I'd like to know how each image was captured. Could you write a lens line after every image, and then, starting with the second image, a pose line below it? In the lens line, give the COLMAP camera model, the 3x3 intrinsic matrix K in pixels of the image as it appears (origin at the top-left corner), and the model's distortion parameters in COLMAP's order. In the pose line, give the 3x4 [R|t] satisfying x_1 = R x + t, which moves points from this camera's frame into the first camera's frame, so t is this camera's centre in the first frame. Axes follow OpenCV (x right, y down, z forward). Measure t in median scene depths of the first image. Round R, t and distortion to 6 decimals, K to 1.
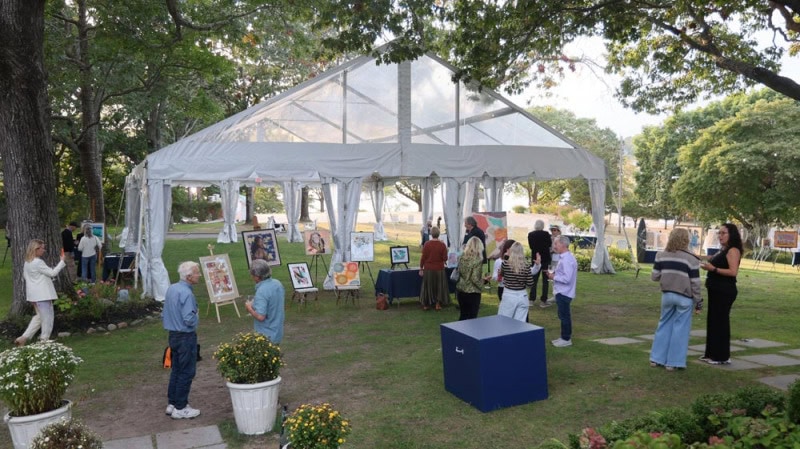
lens RADIAL K [[737.2, 0, 400.0], [0, 737.2, 224.5], [0, 0, 1]] dist [0.013254, 0.010858]
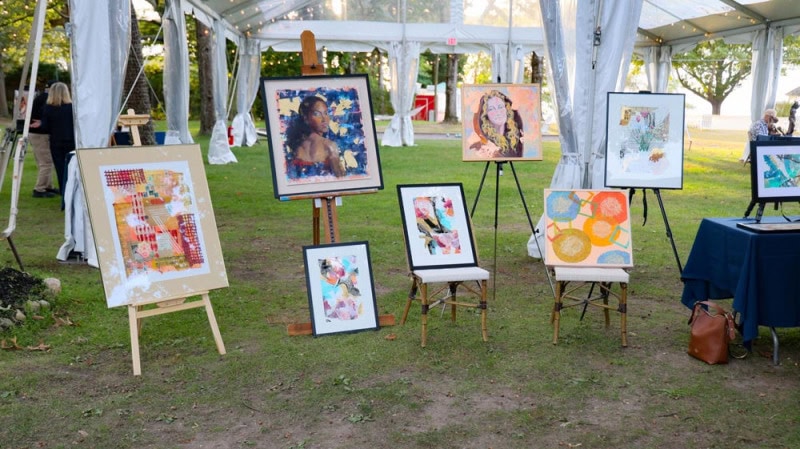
lens RADIAL K [[910.9, 0, 400.0], [0, 910.9, 224.5], [0, 0, 1]] dist [0.078303, -0.004515]
pose [[0.958621, 0.056064, -0.279110, -0.041923], [-0.028956, 0.994534, 0.100319, 0.030264], [0.283208, -0.088086, 0.955005, 0.618582]]
